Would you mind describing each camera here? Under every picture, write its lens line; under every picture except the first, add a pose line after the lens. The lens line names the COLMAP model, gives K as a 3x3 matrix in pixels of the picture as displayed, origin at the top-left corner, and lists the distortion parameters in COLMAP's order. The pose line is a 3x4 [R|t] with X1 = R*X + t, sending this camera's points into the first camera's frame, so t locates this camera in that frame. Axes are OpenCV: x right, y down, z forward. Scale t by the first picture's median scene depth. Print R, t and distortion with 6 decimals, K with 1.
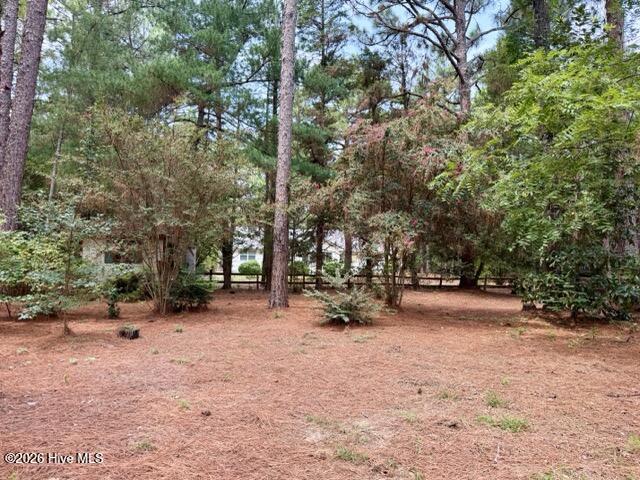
lens RADIAL K [[452.1, 0, 321.8], [0, 452.1, 236.5], [0, 0, 1]] dist [0.056781, -0.069917]
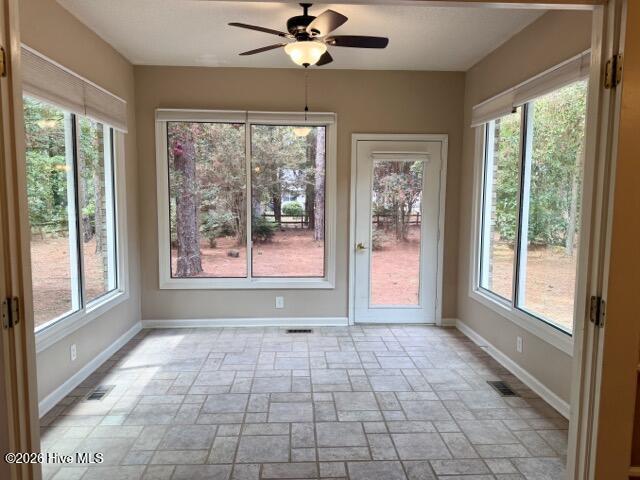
lens RADIAL K [[452.1, 0, 320.3], [0, 452.1, 239.6], [0, 0, 1]] dist [0.056781, -0.069917]
pose [[0.995587, -0.010161, -0.093288, 0.021479], [0.023343, 0.989688, 0.141328, -0.026458], [0.090890, -0.142882, 0.985557, -0.221778]]
